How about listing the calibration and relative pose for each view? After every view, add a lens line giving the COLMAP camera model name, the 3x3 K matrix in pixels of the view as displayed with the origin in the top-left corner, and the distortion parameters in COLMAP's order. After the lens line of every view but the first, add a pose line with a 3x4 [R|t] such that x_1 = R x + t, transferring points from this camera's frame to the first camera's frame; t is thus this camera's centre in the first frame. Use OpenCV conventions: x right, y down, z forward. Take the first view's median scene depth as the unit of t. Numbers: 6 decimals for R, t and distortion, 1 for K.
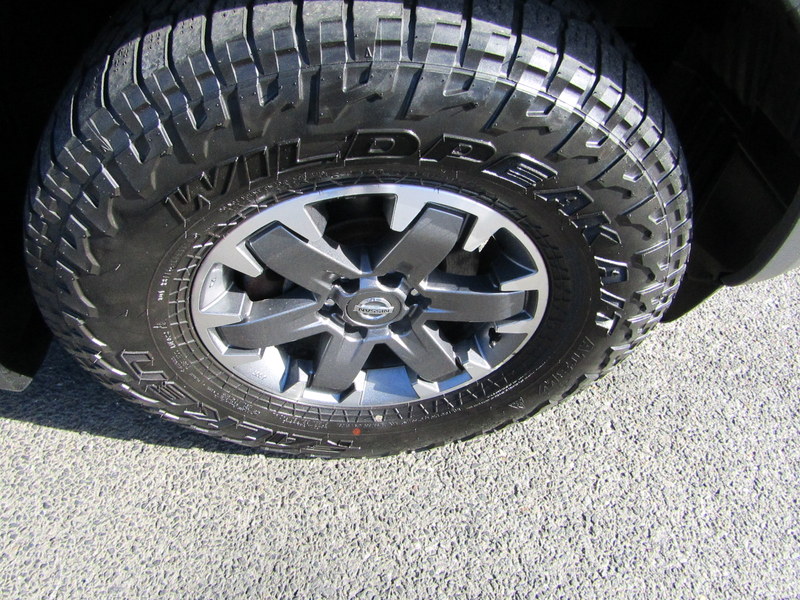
lens RADIAL K [[567.4, 0, 390.6], [0, 567.4, 297.7], [0, 0, 1]] dist [-0.005697, 0.000907]
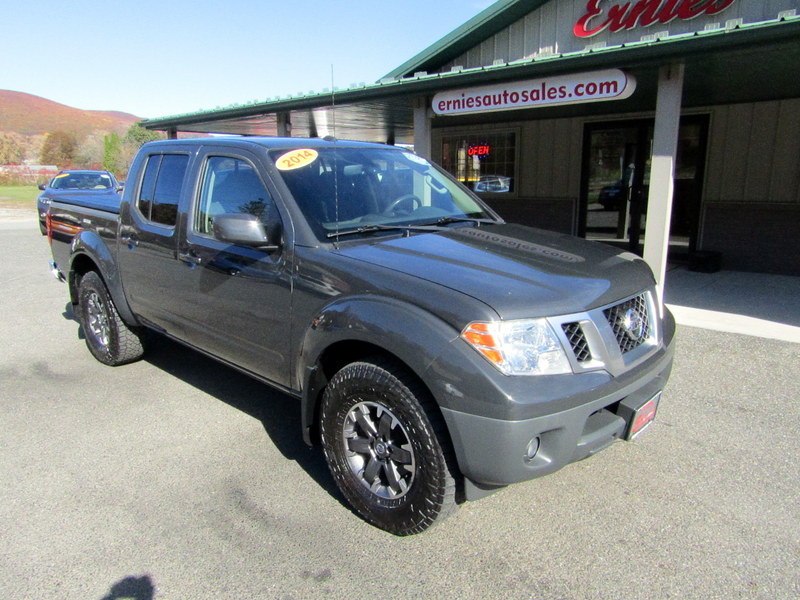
lens RADIAL K [[567.4, 0, 390.6], [0, 567.4, 297.7], [0, 0, 1]] dist [-0.005697, 0.000907]
pose [[0.673733, 0.078958, -0.734744, 2.669732], [-0.531421, 0.742663, -0.407484, 0.765453], [0.513493, 0.664994, 0.542317, -1.565949]]
